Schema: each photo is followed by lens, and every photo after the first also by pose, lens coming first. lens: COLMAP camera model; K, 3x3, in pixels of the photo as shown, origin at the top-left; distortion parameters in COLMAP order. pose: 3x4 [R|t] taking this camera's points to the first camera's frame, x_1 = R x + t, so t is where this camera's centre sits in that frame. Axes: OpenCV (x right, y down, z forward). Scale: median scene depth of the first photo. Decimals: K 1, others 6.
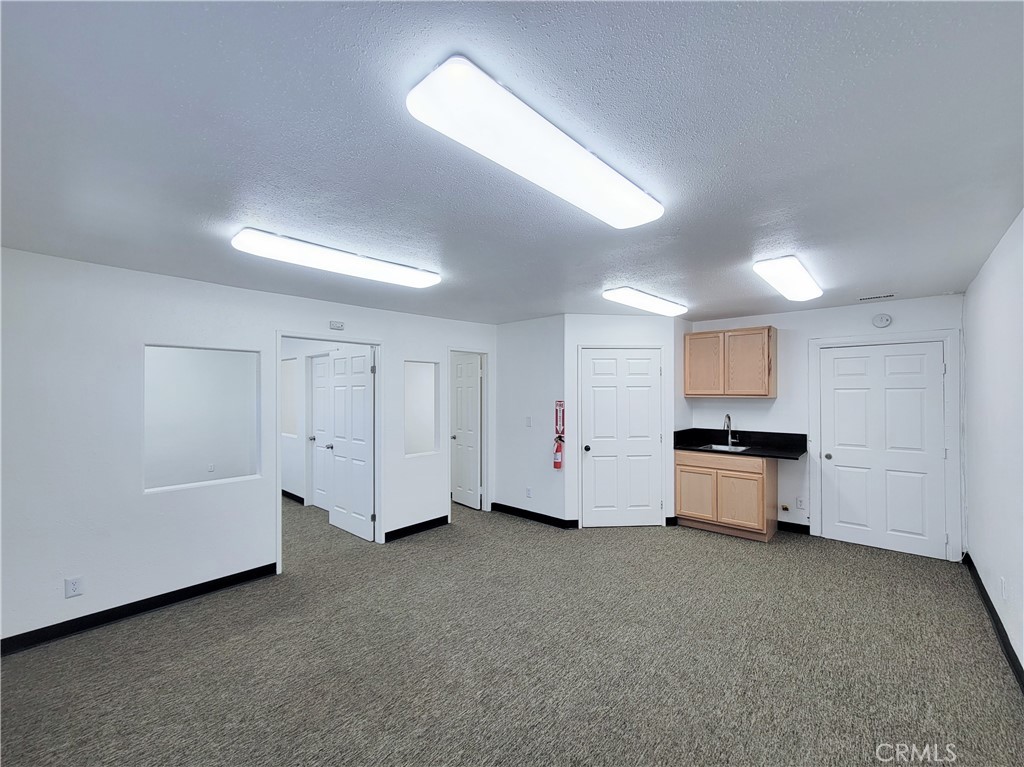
lens RADIAL K [[422.4, 0, 515.7], [0, 422.4, 392.6], [0, 0, 1]] dist [-0.000506, 0.000052]
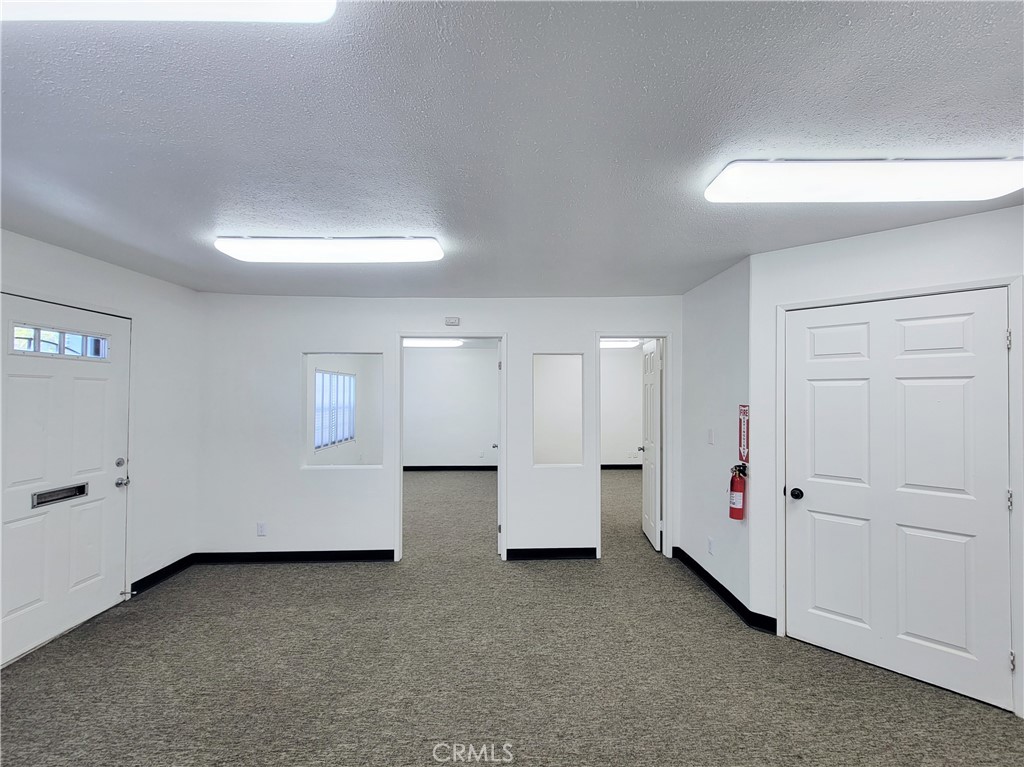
lens RADIAL K [[420.3, 0, 517.9], [0, 420.3, 389.4], [0, 0, 1]] dist [0.001724, 0.000177]
pose [[0.694785, -0.001940, -0.719215, 0.338561], [-0.004628, 0.999964, -0.007168, 0.003475], [0.719203, 0.008308, 0.694751, 0.398147]]
